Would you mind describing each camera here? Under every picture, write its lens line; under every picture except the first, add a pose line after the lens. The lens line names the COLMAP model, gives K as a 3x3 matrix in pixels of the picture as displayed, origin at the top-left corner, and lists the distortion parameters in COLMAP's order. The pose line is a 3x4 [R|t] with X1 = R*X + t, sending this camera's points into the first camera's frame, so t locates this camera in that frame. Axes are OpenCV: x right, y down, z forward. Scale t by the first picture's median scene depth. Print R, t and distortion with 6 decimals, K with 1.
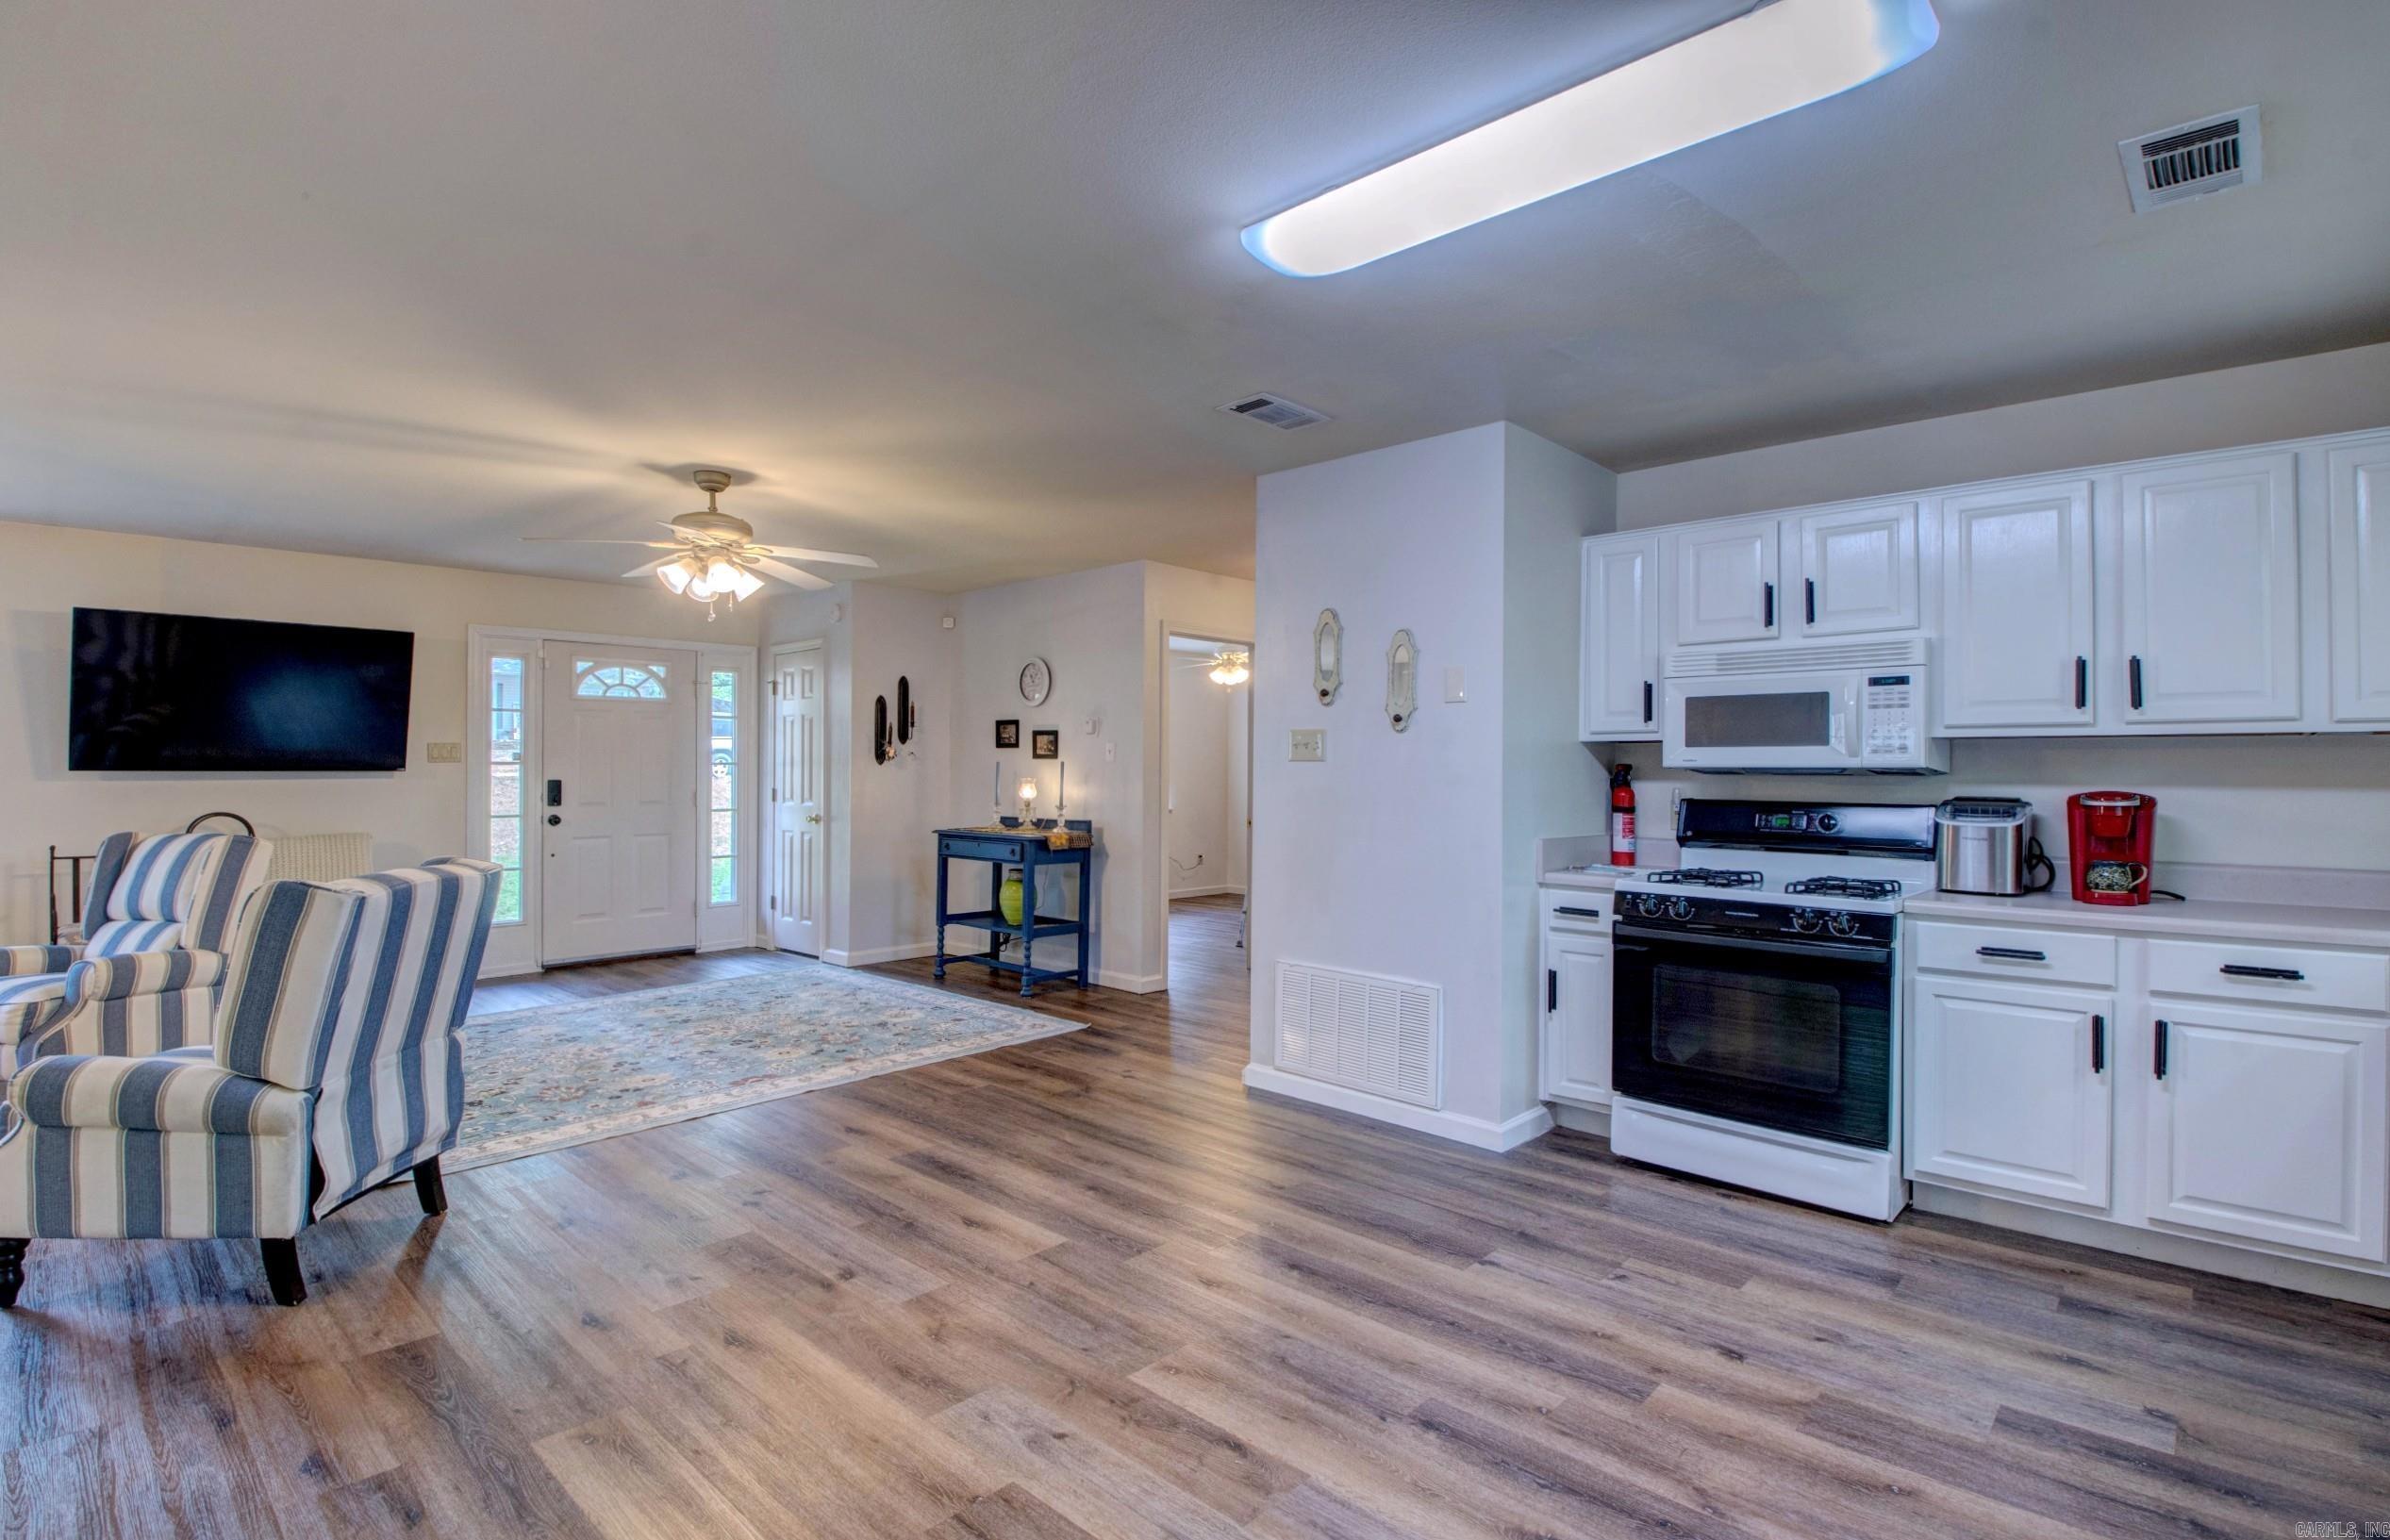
lens RADIAL K [[1115.1, 0, 1184.6], [0, 1115.1, 761.2], [0, 0, 1]] dist [0.000065, -0.018634]
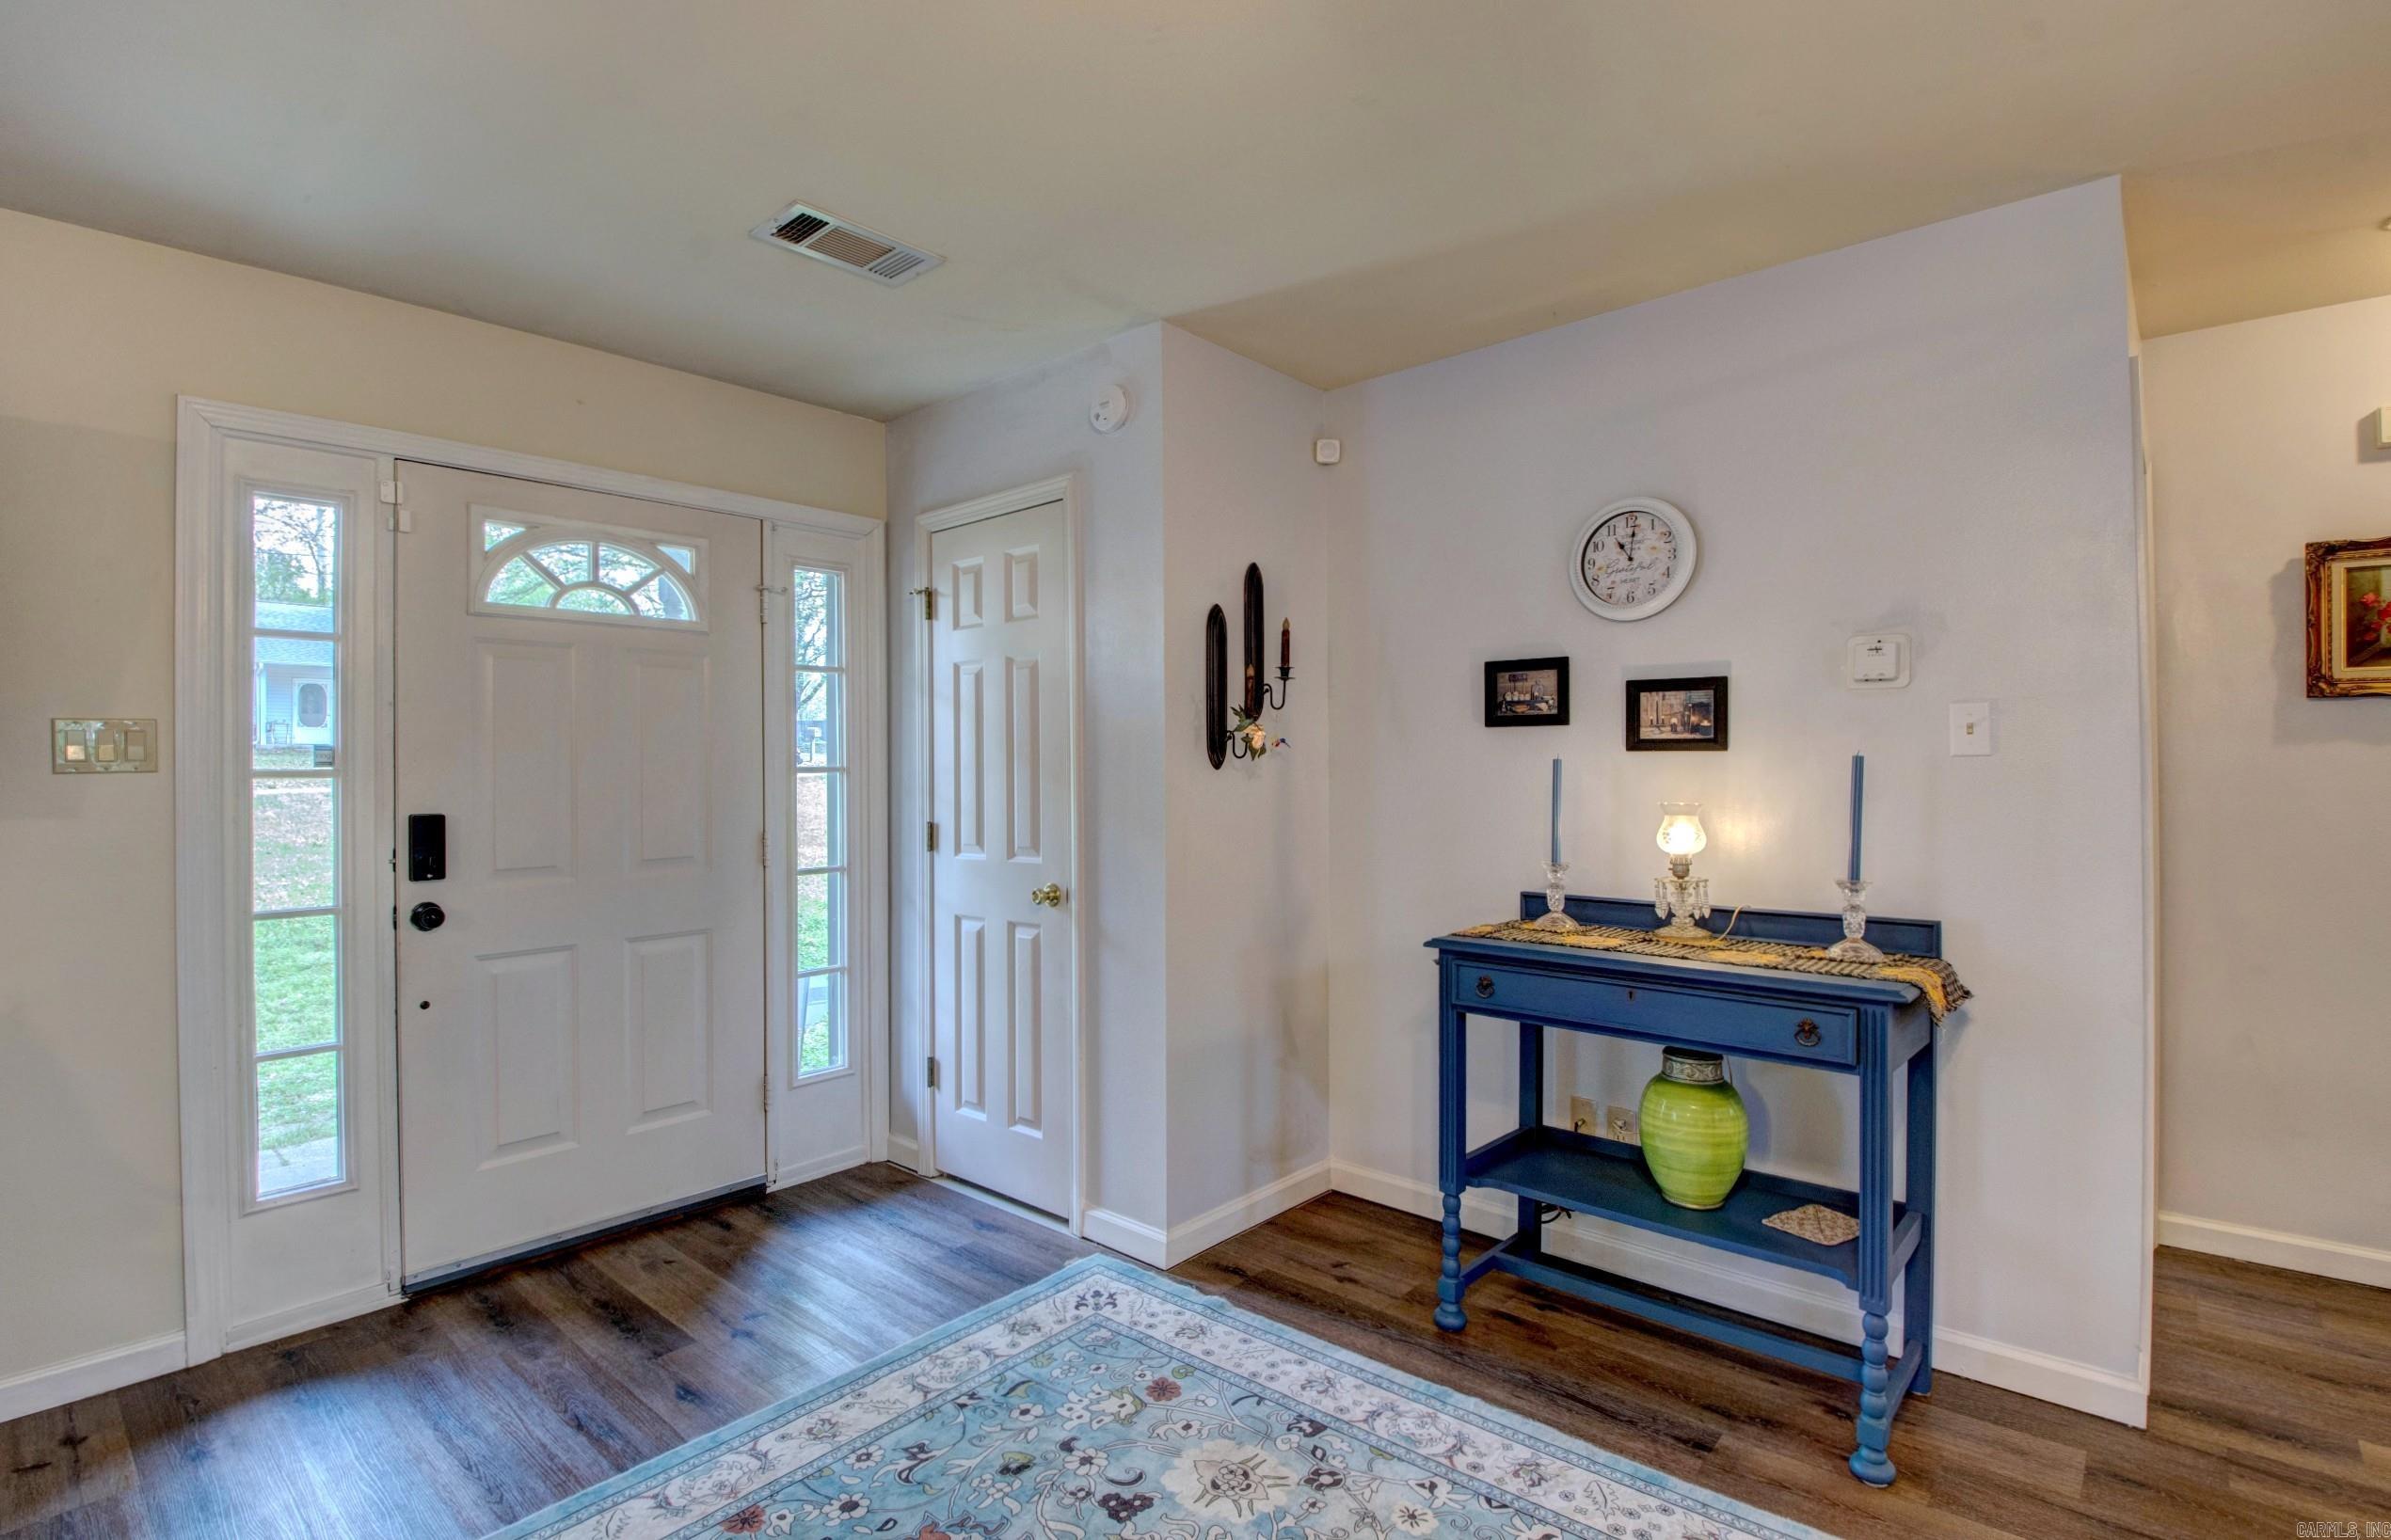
lens RADIAL K [[1115.5, 0, 1185.1], [0, 1115.5, 761.2], [0, 0, 1]] dist [0.000065, -0.018634]
pose [[0.999783, -0.009289, 0.018631, -0.517722], [0.009299, 0.999957, -0.000467, 0.000548], [-0.018626, 0.000641, 0.999826, 1.023266]]
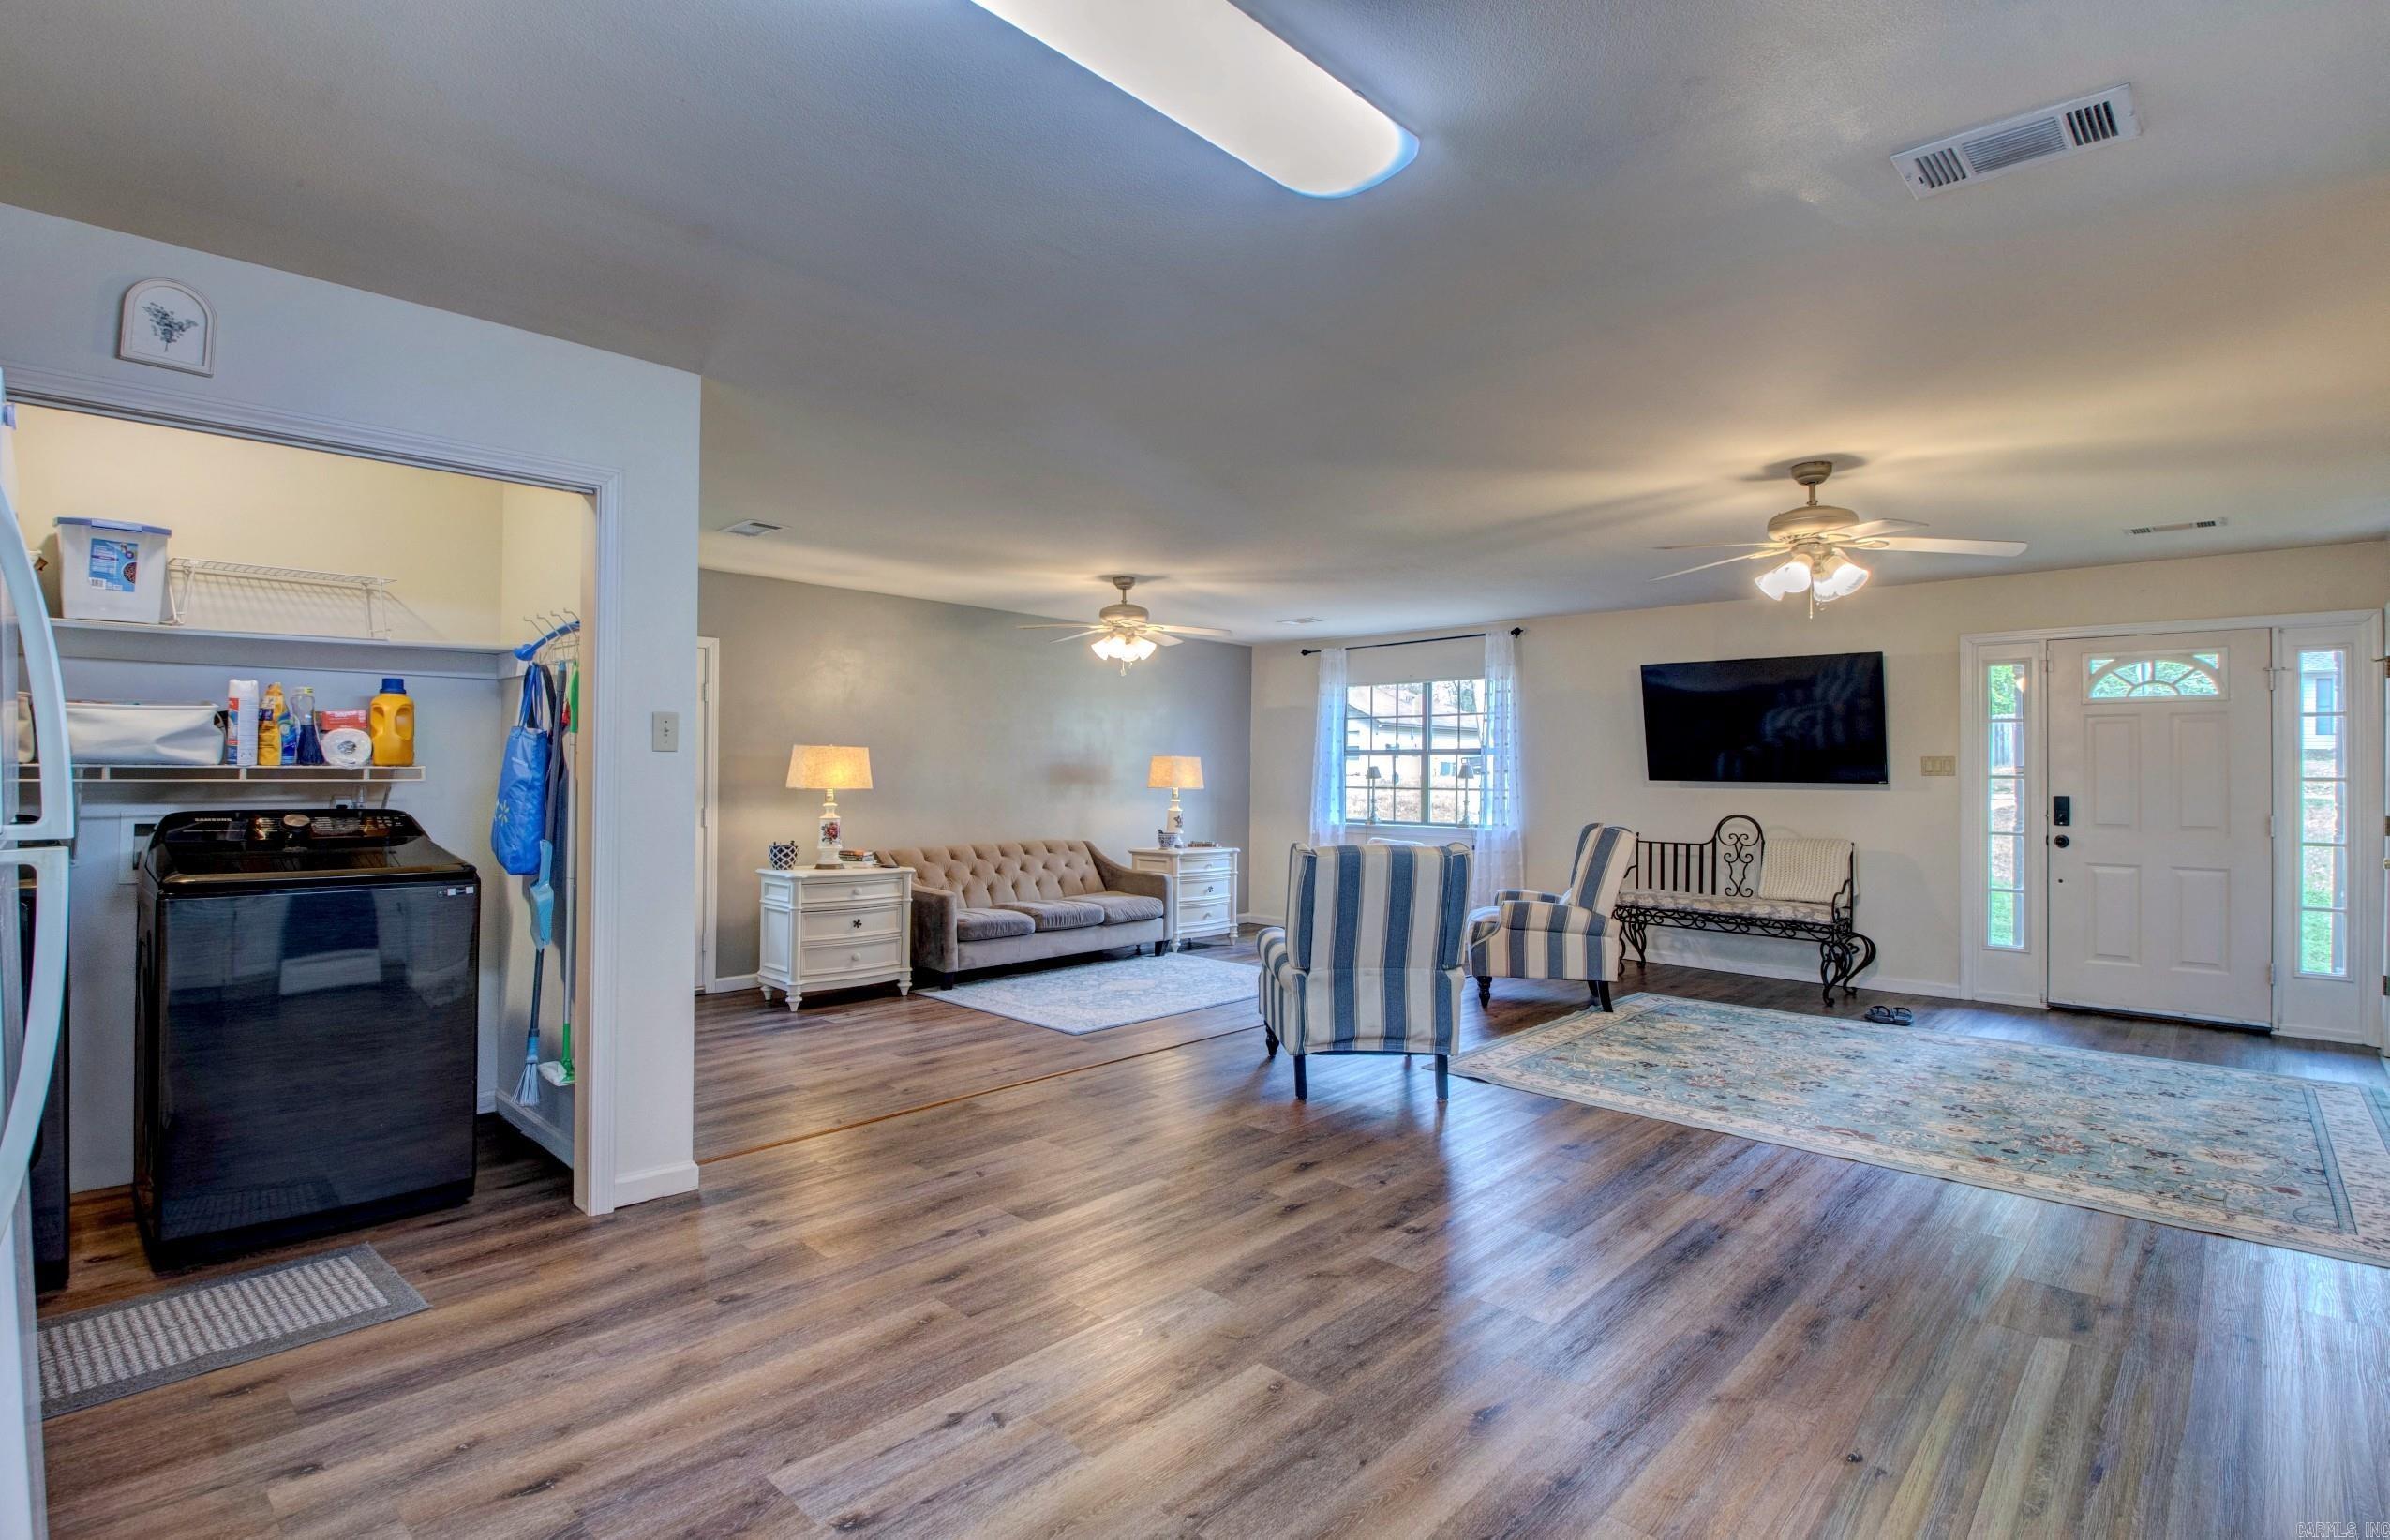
lens RADIAL K [[1115.2, 0, 1184.6], [0, 1115.2, 761.2], [0, 0, 1]] dist [0.000065, -0.018634]
pose [[-0.009467, -0.010653, -0.999898, 0.554439], [-0.004939, 0.999932, -0.010606, 0.002723], [0.999943, 0.004838, -0.009519, 0.526079]]
